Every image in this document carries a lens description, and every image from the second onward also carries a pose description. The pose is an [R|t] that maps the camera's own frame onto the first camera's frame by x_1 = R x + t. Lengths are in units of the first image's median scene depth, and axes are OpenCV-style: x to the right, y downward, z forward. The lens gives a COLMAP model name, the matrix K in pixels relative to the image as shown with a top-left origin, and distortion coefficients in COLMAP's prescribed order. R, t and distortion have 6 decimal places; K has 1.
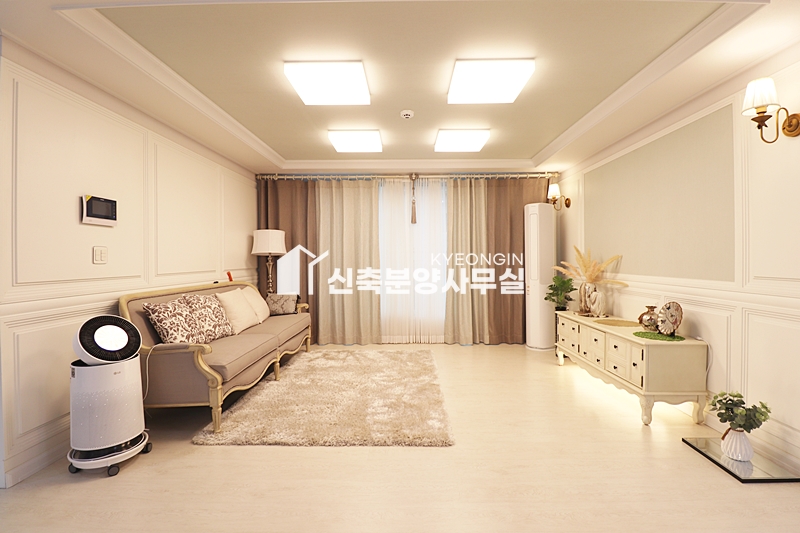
lens RADIAL K [[374.8, 0, 399.9], [0, 374.8, 259.9], [0, 0, 1]] dist [-0.013233, -0.003111]
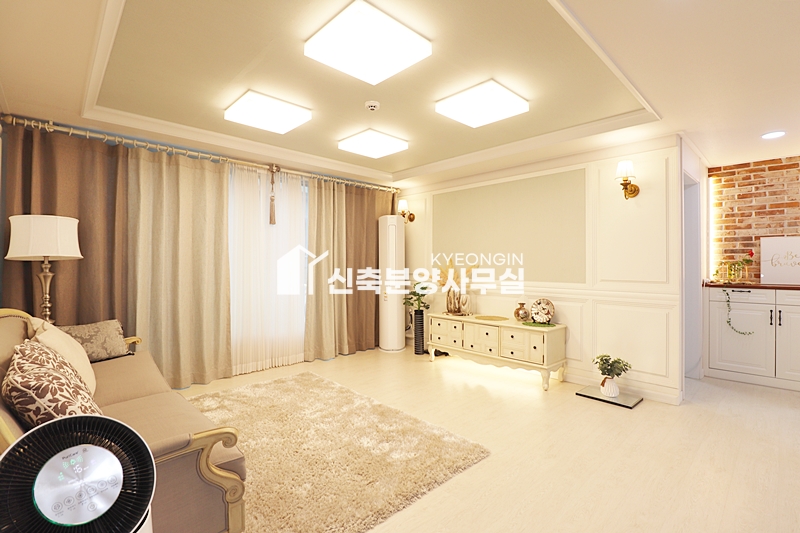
lens RADIAL K [[374.8, 0, 403.3], [0, 374.8, 257.8], [0, 0, 1]] dist [-0.013233, -0.003111]
pose [[0.706667, 0.017396, 0.707333, -0.489331], [-0.003639, 0.999774, -0.020952, -0.008073], [-0.707537, 0.012232, 0.706570, 0.286854]]
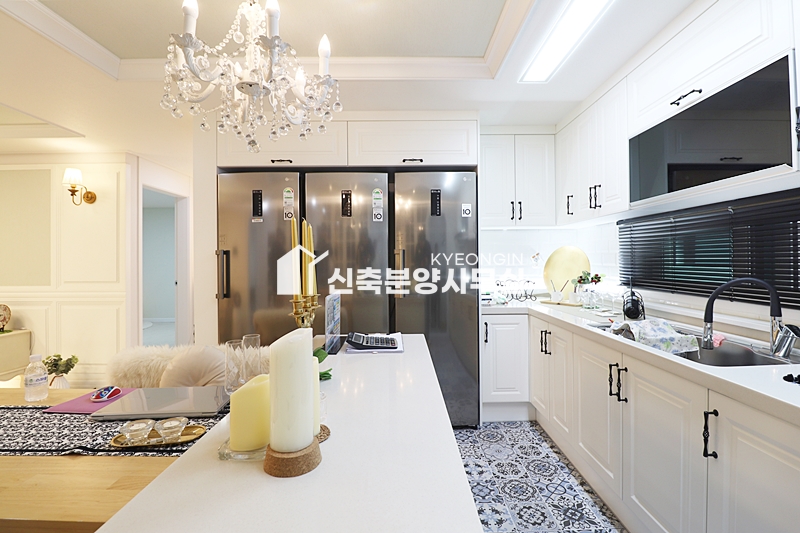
lens RADIAL K [[374.8, 0, 403.5], [0, 374.8, 264.0], [0, 0, 1]] dist [-0.013233, -0.003111]
pose [[-0.020169, 0.008923, 0.999757, -0.434619], [0.011058, 0.999901, -0.008701, -0.001071], [-0.999735, 0.010880, -0.020266, -0.285929]]
